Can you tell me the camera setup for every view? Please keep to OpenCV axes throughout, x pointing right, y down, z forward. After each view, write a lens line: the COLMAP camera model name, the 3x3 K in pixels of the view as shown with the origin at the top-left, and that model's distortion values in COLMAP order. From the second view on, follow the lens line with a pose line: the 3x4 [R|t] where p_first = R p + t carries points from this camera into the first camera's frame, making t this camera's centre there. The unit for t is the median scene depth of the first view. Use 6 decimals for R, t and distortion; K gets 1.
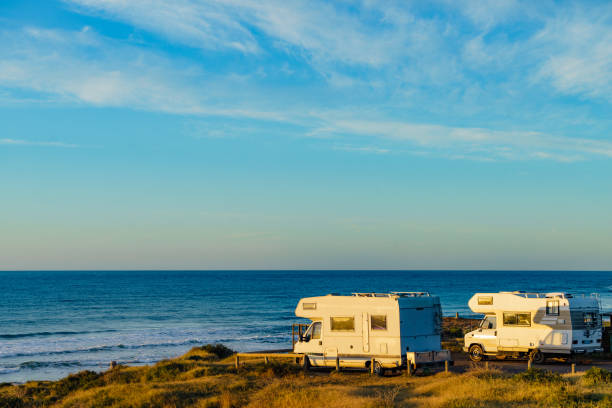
lens RADIAL K [[1694.6, 0, 320.3], [0, 1694.6, 202.4], [0, 0, 1]] dist [0.284320, 0.070623]
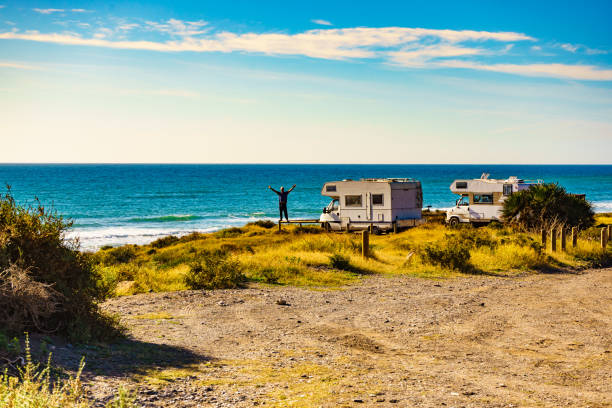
lens RADIAL K [[2587.7, 0, 305.9], [0, 2587.7, 204.4], [0, 0, 1]] dist [0.812635, 2.359173]
pose [[0.998801, 0.003300, -0.048841, 0.078500], [-0.000569, 0.998440, 0.055841, -0.045867], [0.048949, -0.055746, 0.997244, -1.153328]]
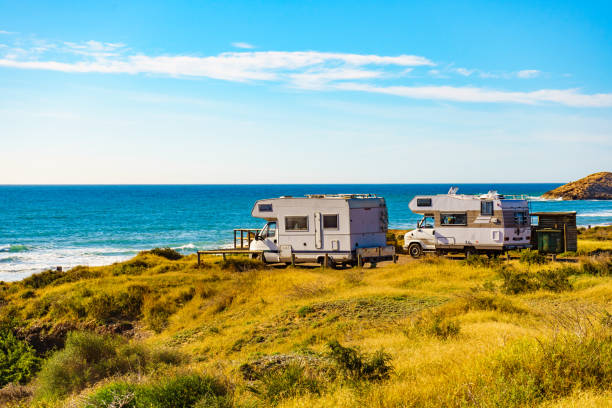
lens RADIAL K [[1905.2, 0, 306.6], [0, 1905.2, 205.0], [0, 0, 1]] dist [0.329360, 0.162612]
pose [[0.998451, -0.006020, 0.055313, -0.046917], [0.003427, 0.998896, 0.046852, 0.002730], [-0.055534, -0.046590, 0.997369, -0.213013]]
